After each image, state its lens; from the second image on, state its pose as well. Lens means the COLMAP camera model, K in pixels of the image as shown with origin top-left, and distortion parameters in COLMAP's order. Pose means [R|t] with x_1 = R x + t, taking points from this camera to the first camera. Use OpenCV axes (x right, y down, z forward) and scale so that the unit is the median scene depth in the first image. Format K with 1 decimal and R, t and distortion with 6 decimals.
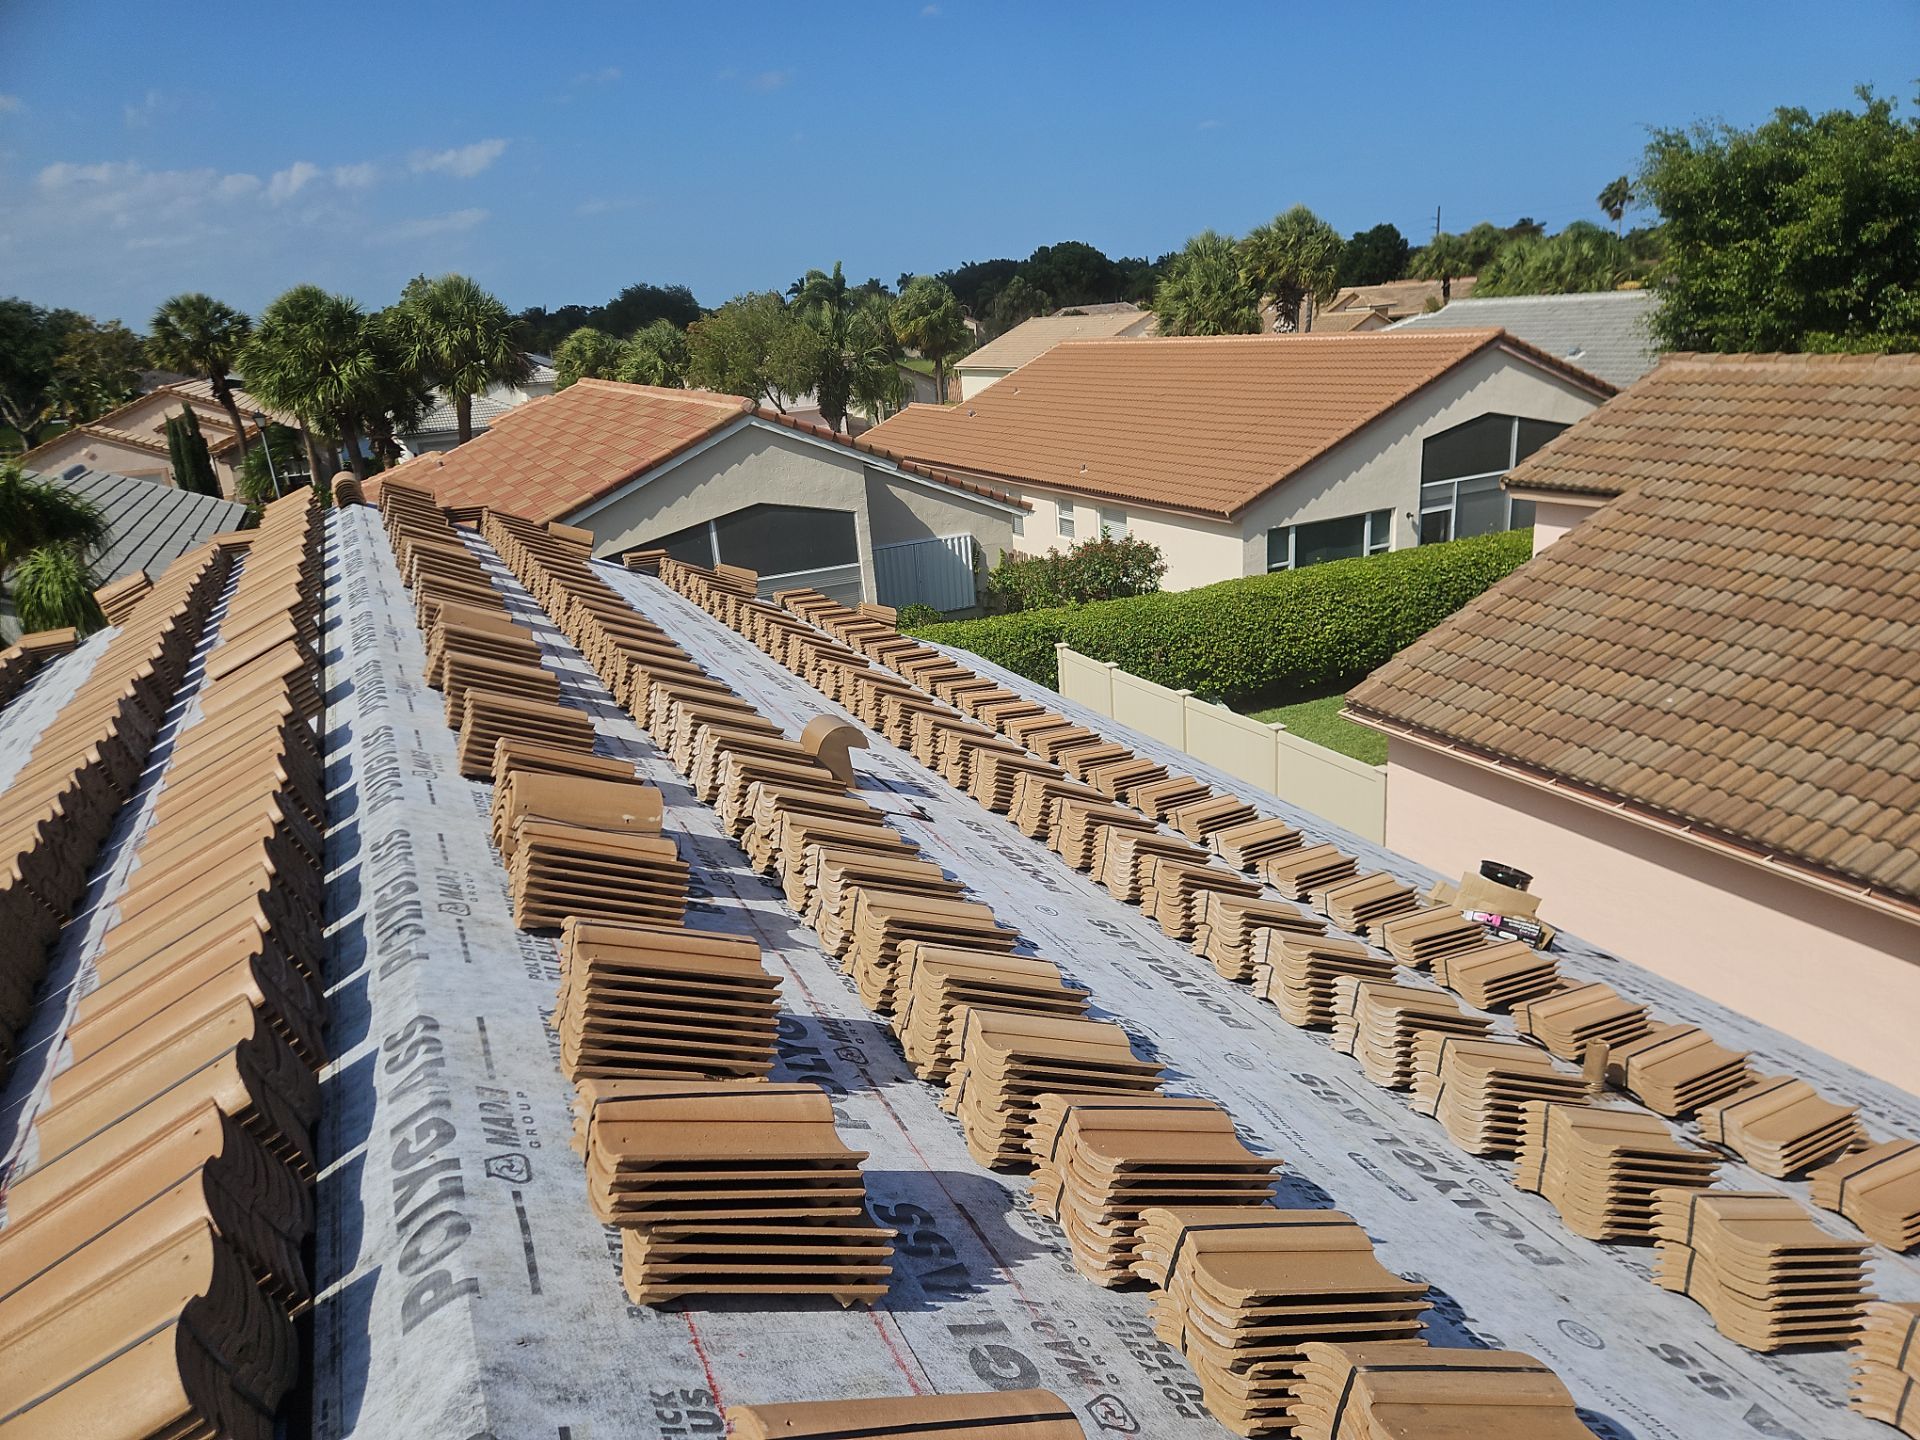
lens RADIAL K [[1308.2, 0, 935.7], [0, 1308.2, 685.6], [0, 0, 1]] dist [0.080137, -0.064118]
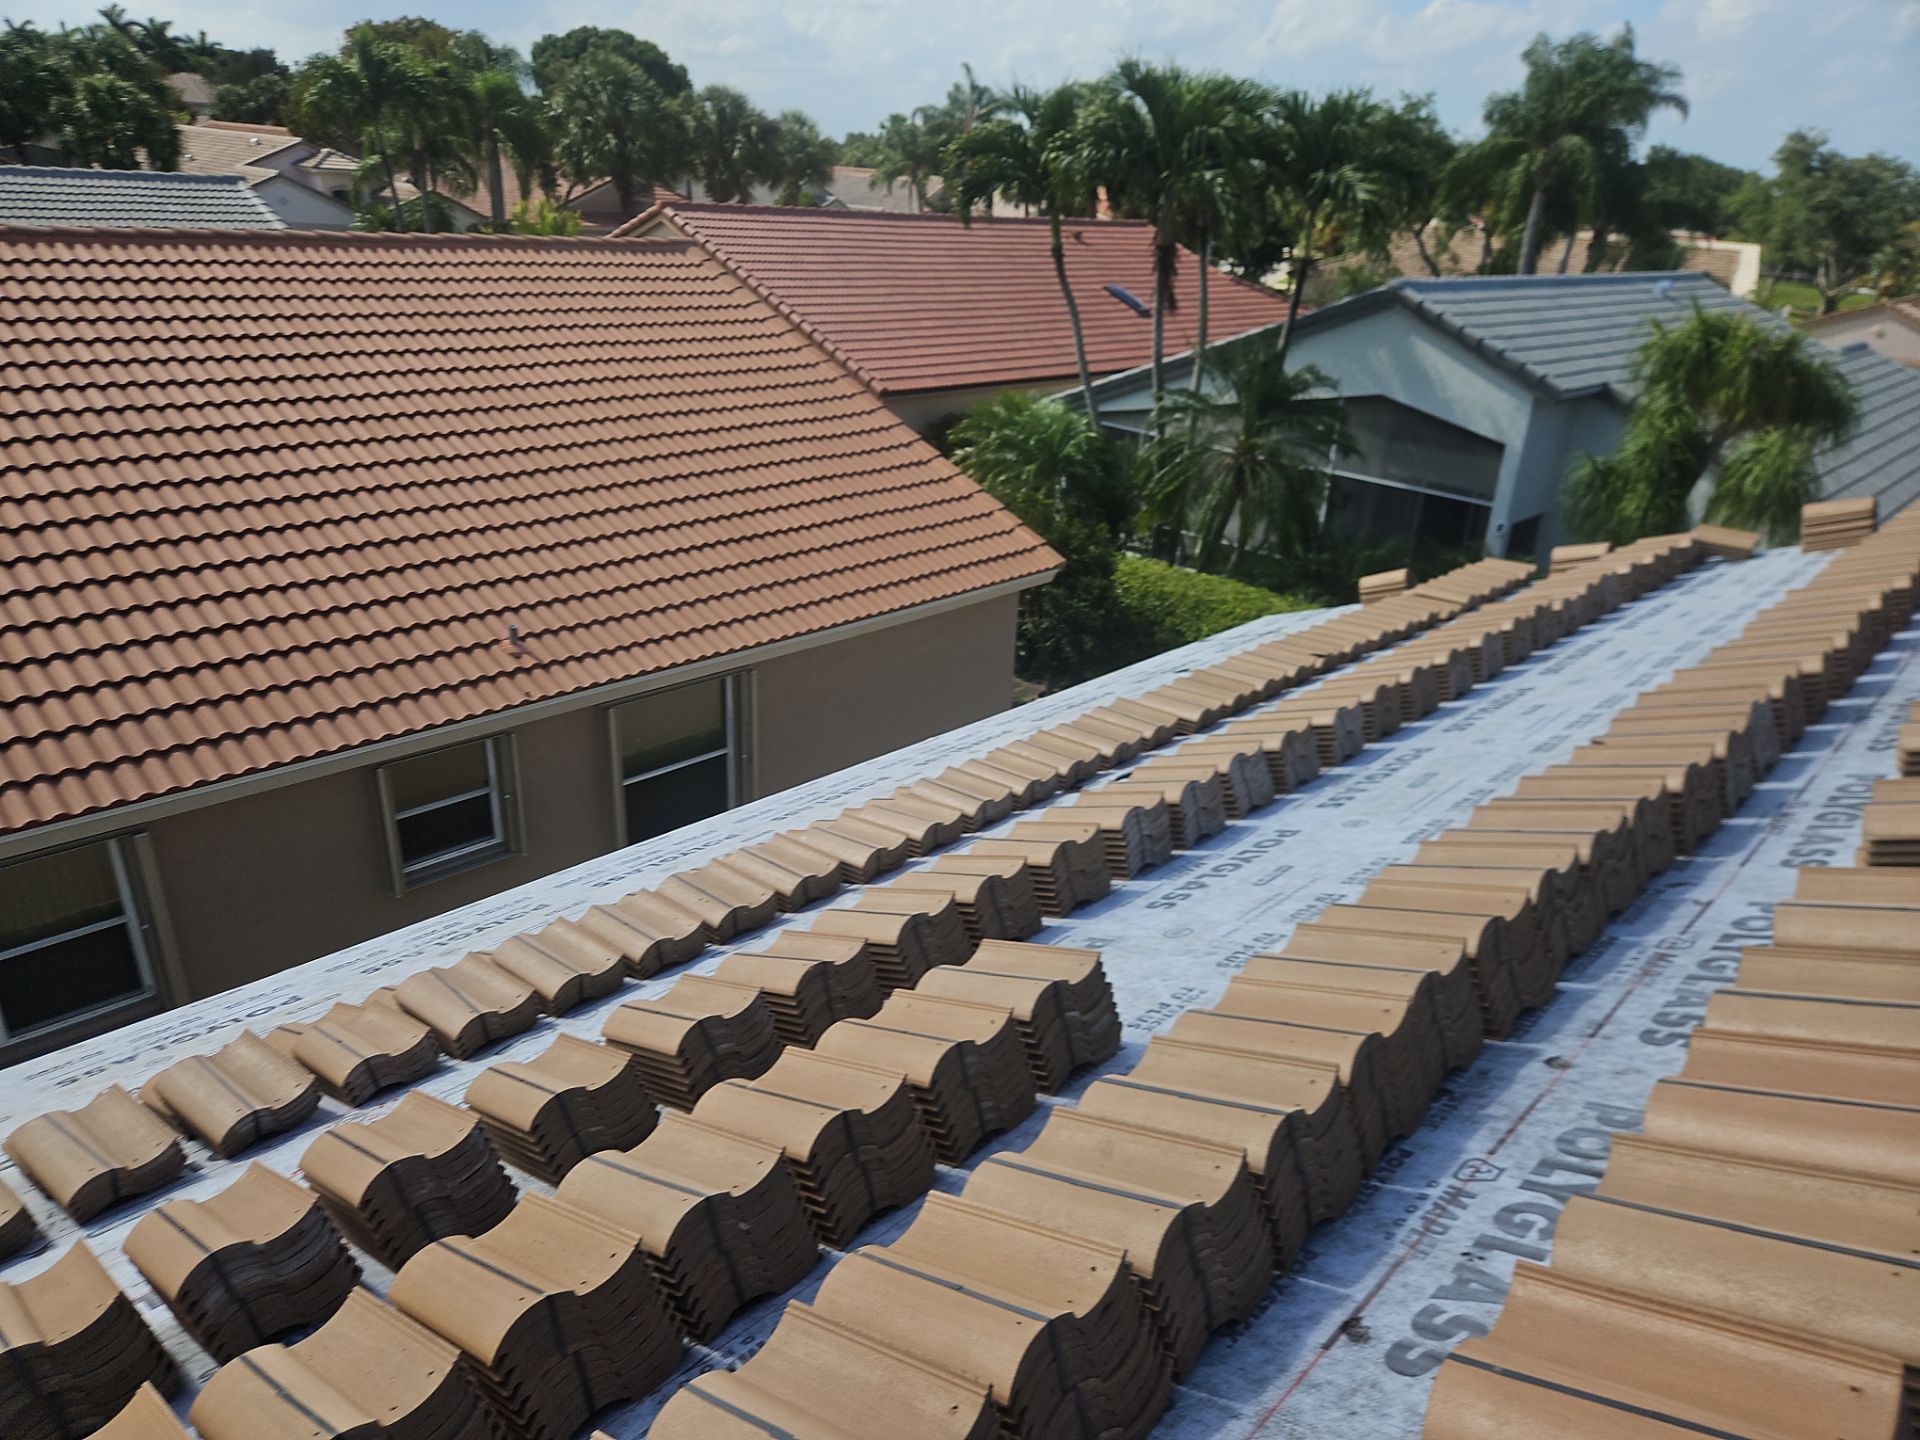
lens RADIAL K [[1308.2, 0, 930.2], [0, 1308.2, 672.0], [0, 0, 1]] dist [0.080137, -0.064118]
pose [[0.379518, 0.425024, -0.821779, -0.093583], [-0.353882, 0.887376, 0.295519, -0.027210], [0.854830, 0.178658, 0.487183, 0.128561]]
